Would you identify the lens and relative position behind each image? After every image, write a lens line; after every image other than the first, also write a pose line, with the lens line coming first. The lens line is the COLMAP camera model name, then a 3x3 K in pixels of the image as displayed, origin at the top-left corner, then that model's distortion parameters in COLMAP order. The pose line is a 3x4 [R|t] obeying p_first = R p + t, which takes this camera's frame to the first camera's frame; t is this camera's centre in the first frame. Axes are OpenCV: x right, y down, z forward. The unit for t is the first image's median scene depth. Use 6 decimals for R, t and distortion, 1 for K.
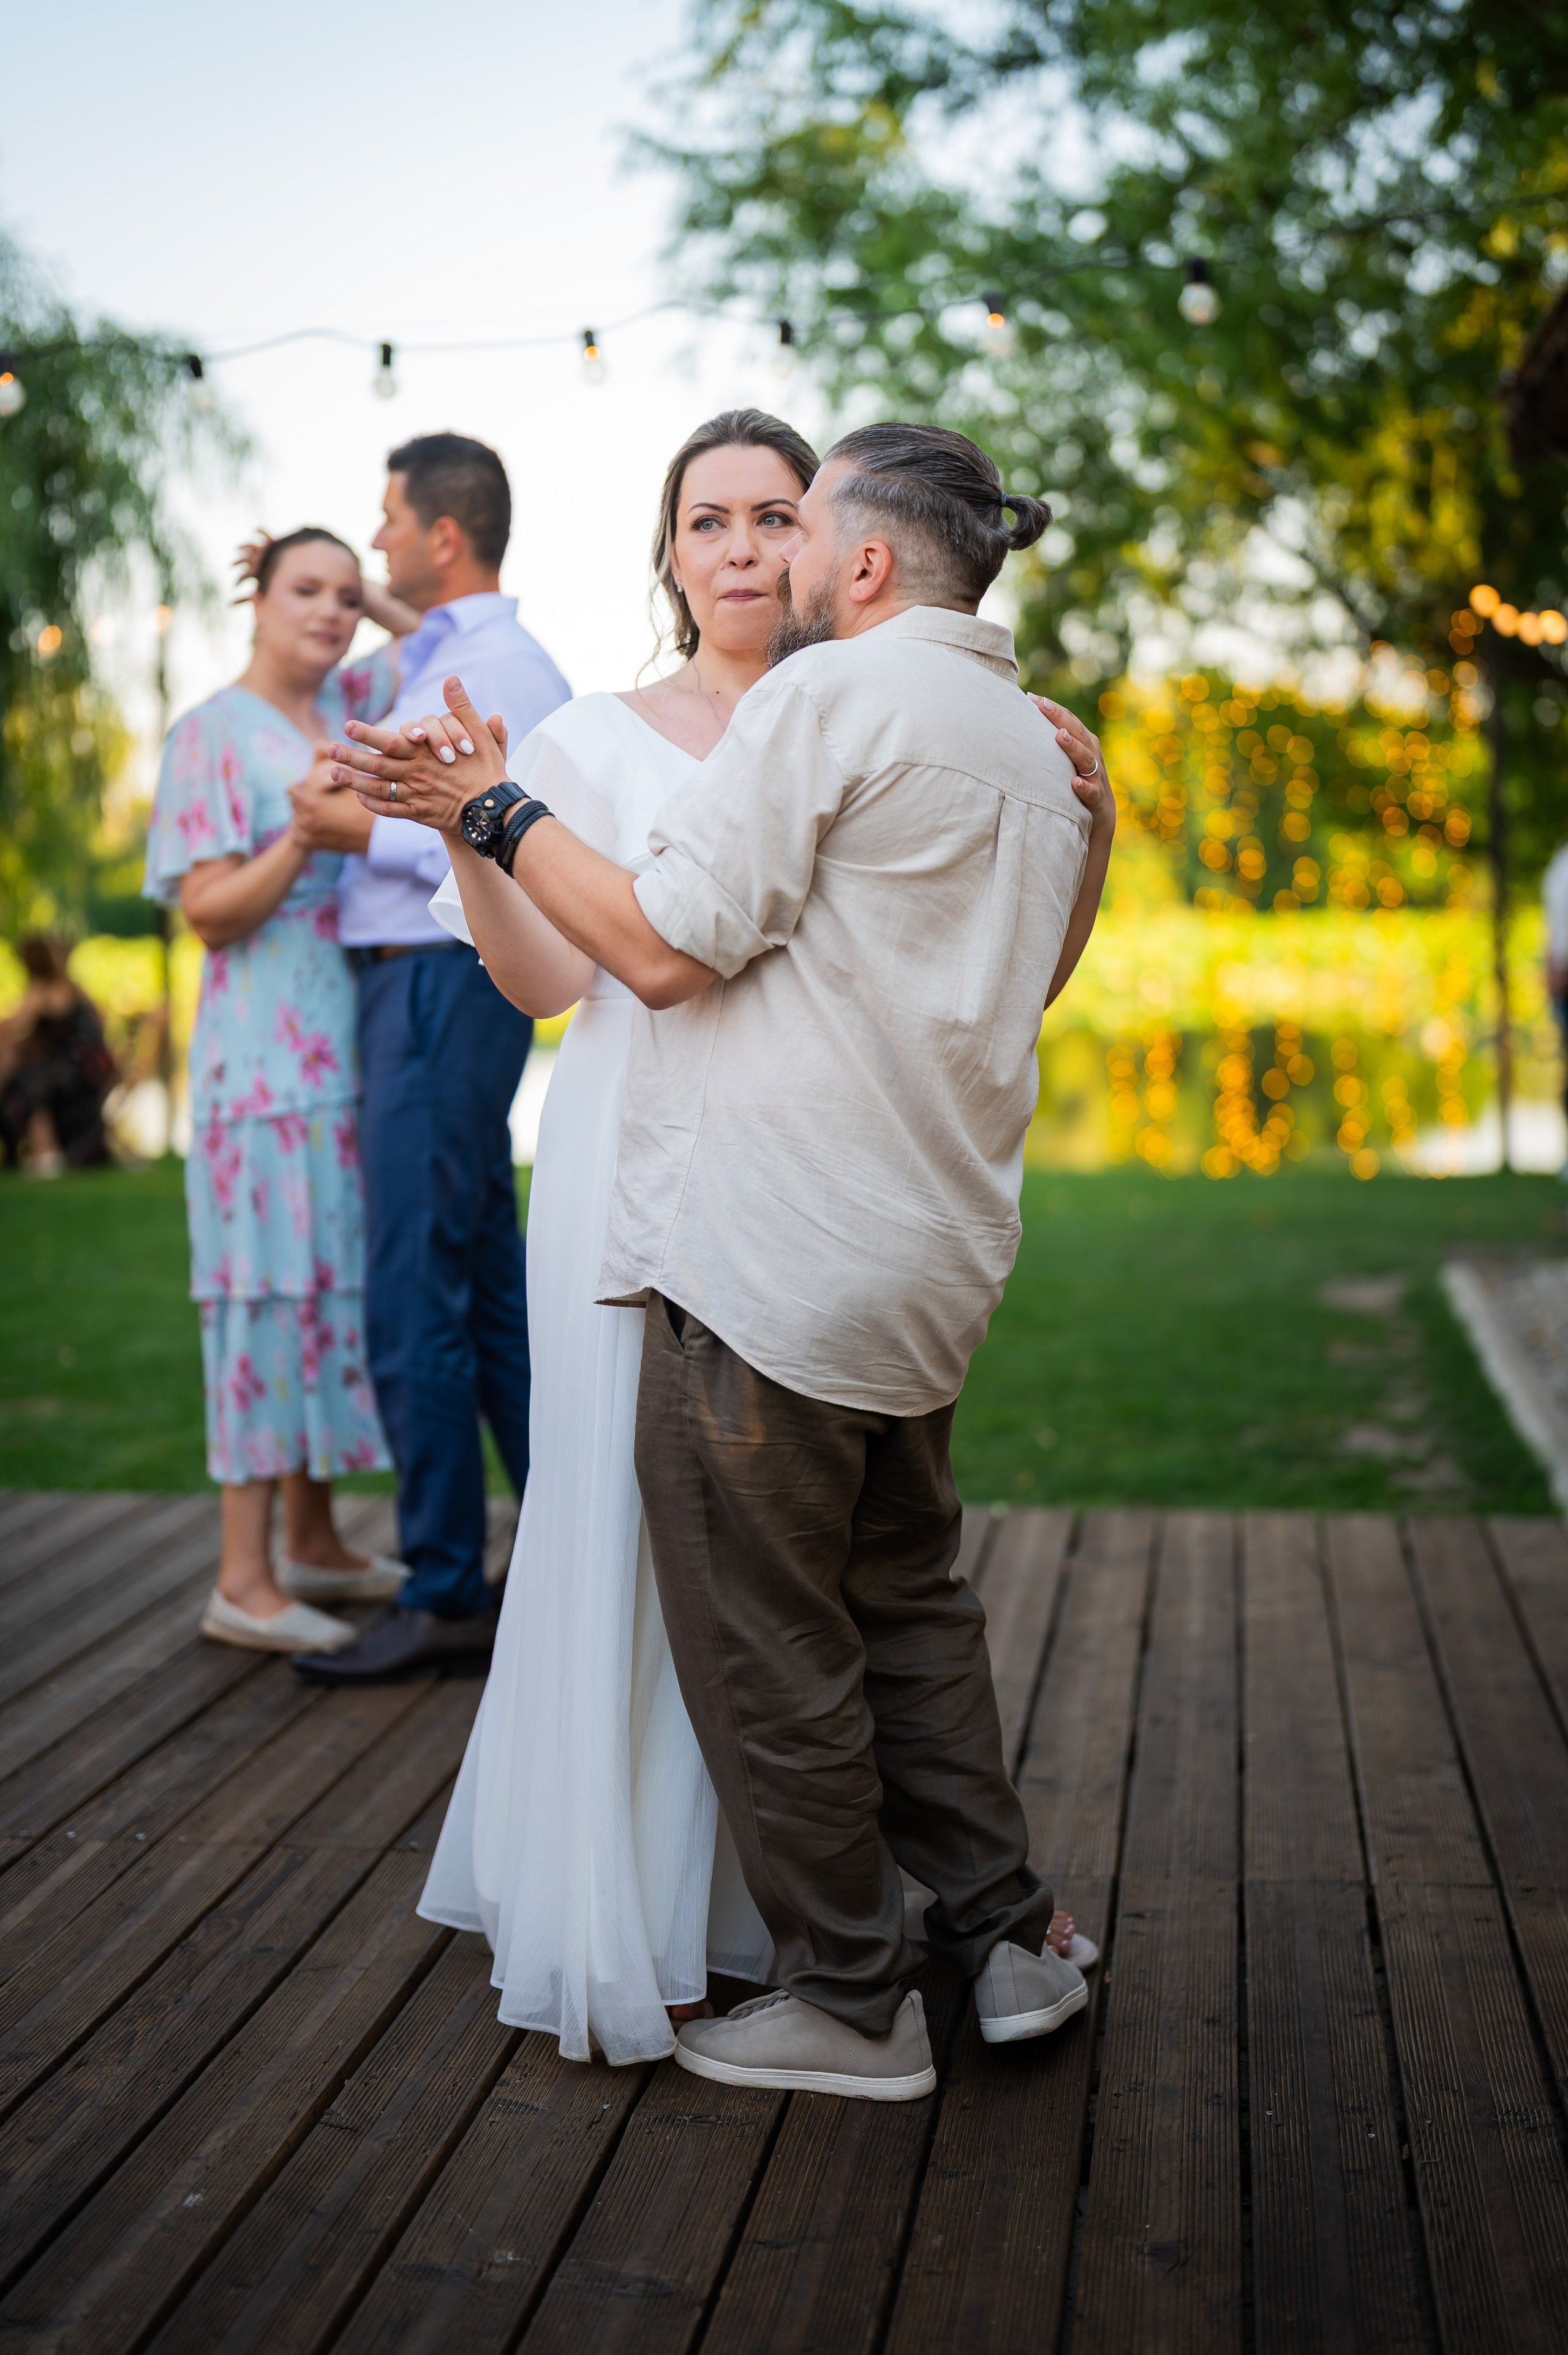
lens RADIAL K [[3414.6, 0, 784.0], [0, 3414.6, 1177.5], [0, 0, 1]] dist [0.013078, -0.009902]
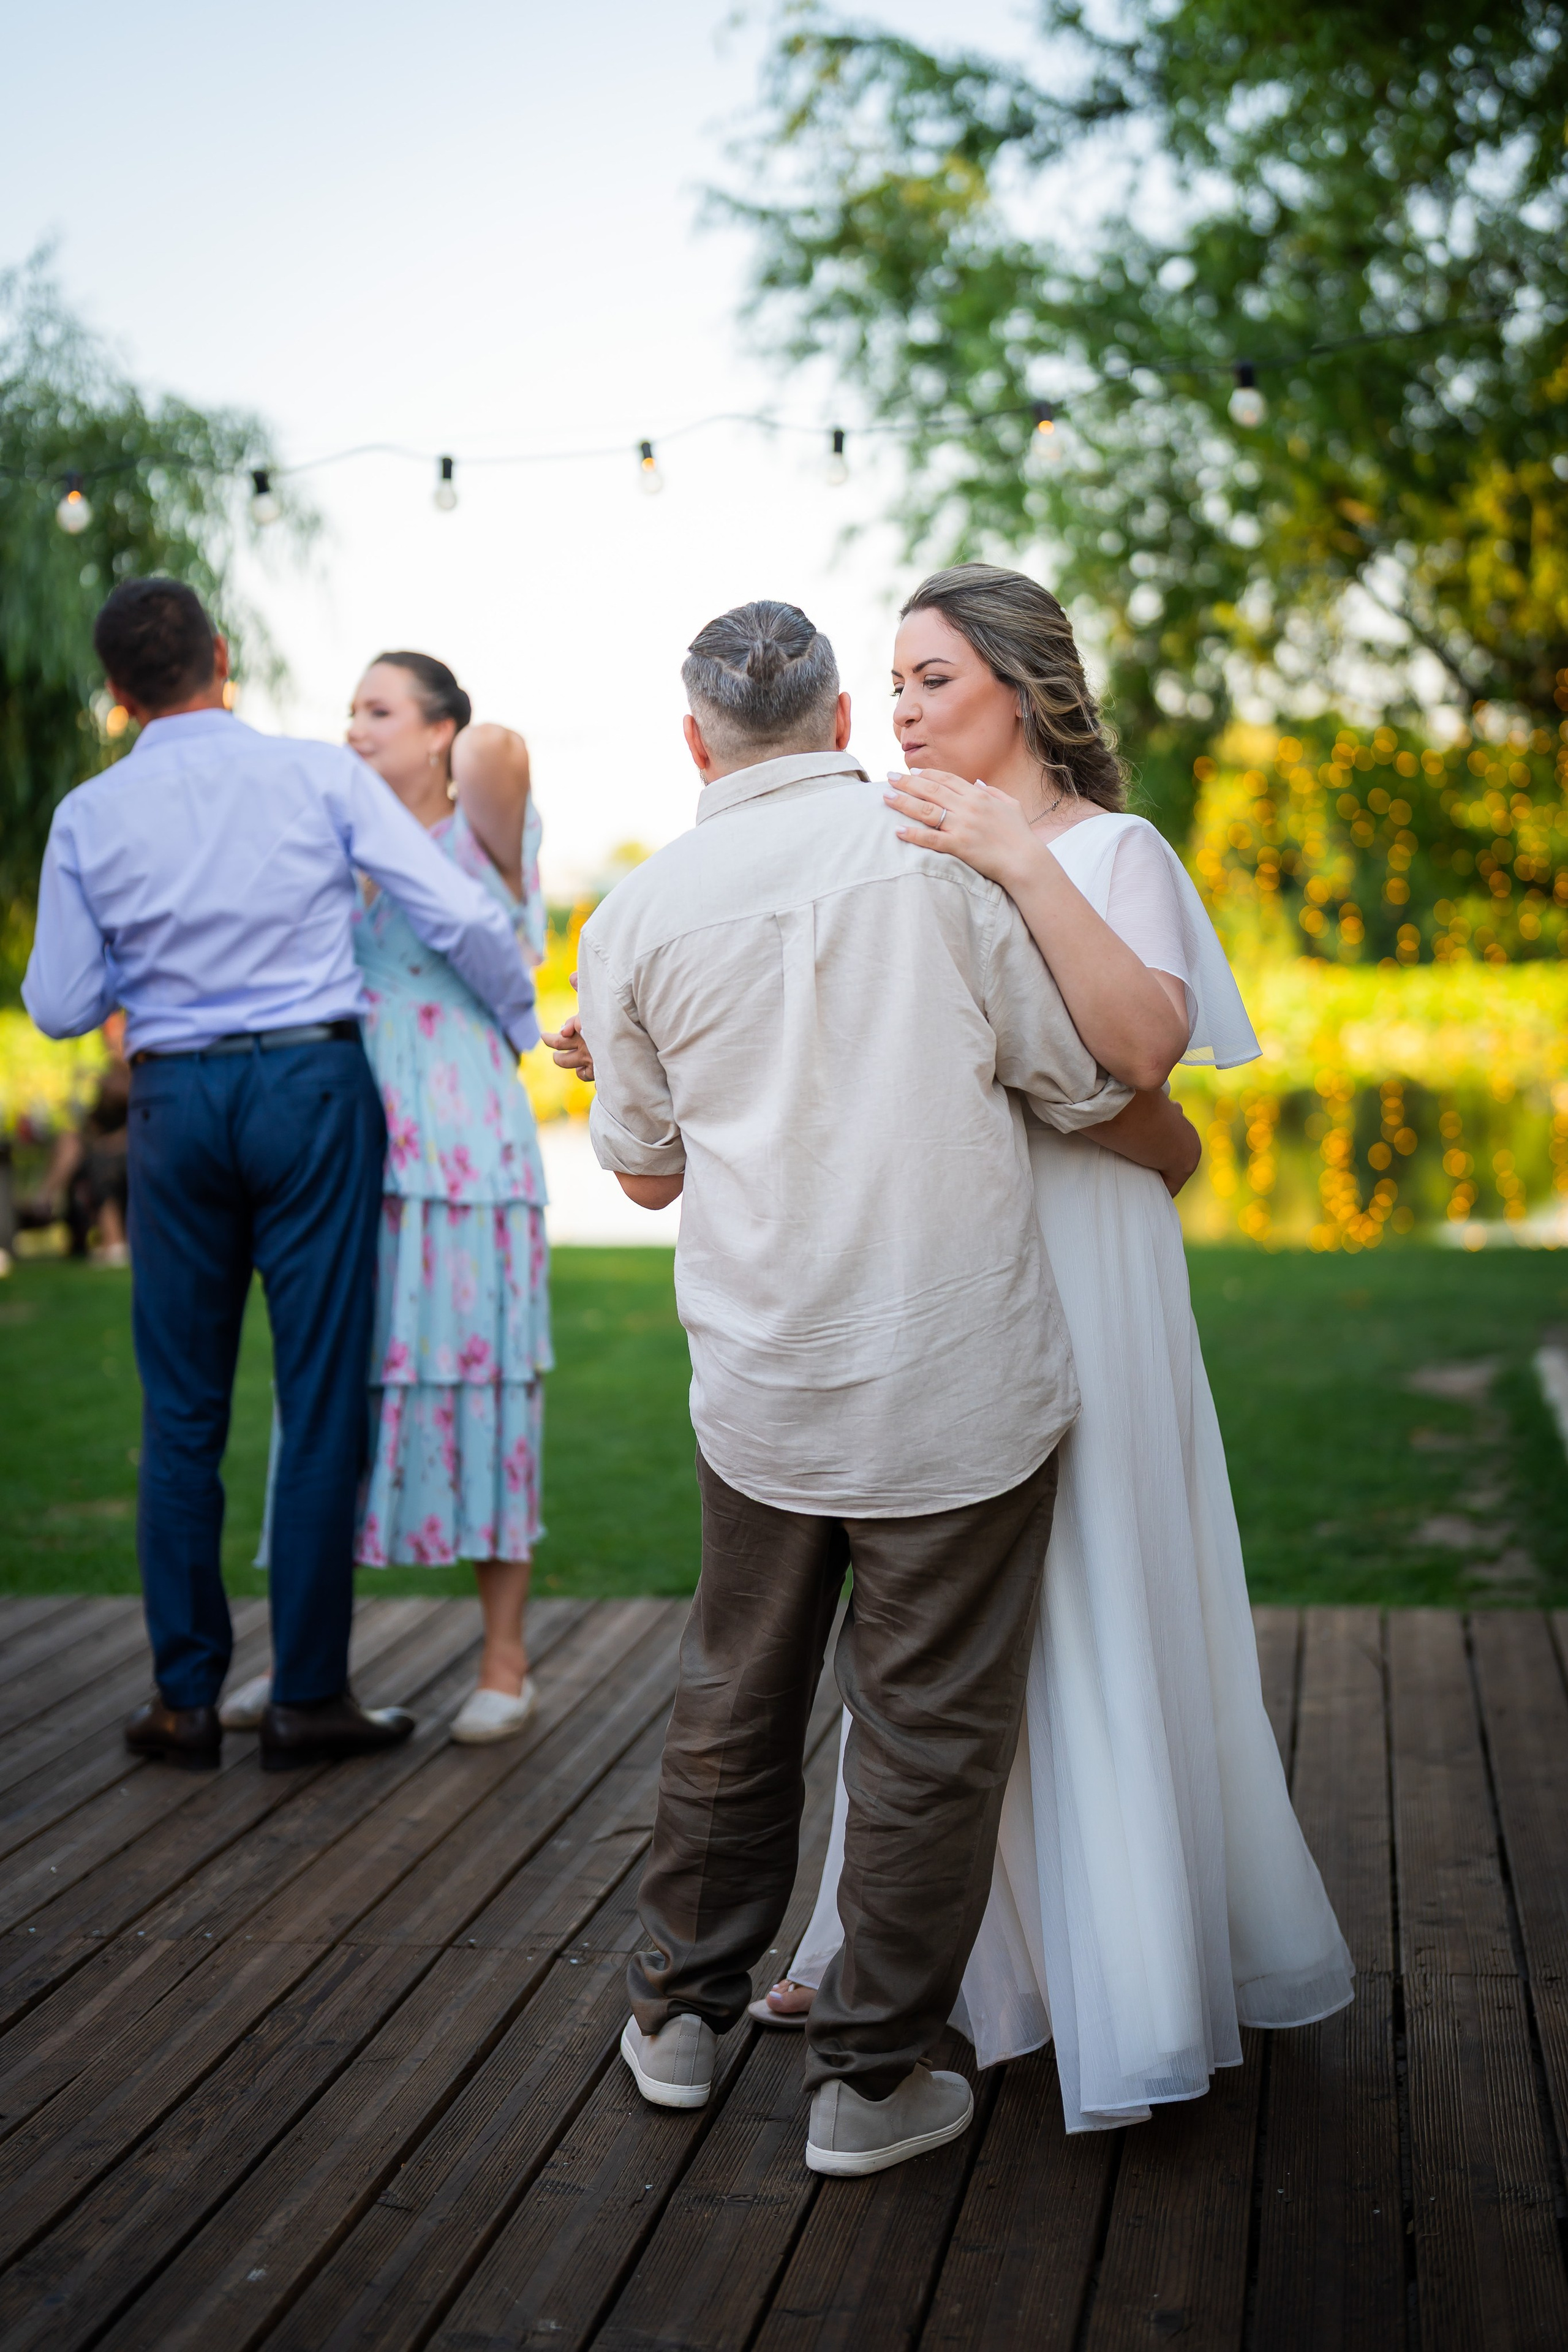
lens RADIAL K [[3650.0, 0, 820.7], [0, 3650.0, 1100.8], [0, 0, 1]] dist [0.007260, 0.014125]
pose [[0.999716, -0.010791, -0.021248, 0.022561], [0.009975, 0.999222, -0.038147, -0.015009], [0.021643, 0.037924, 0.999046, -0.106686]]
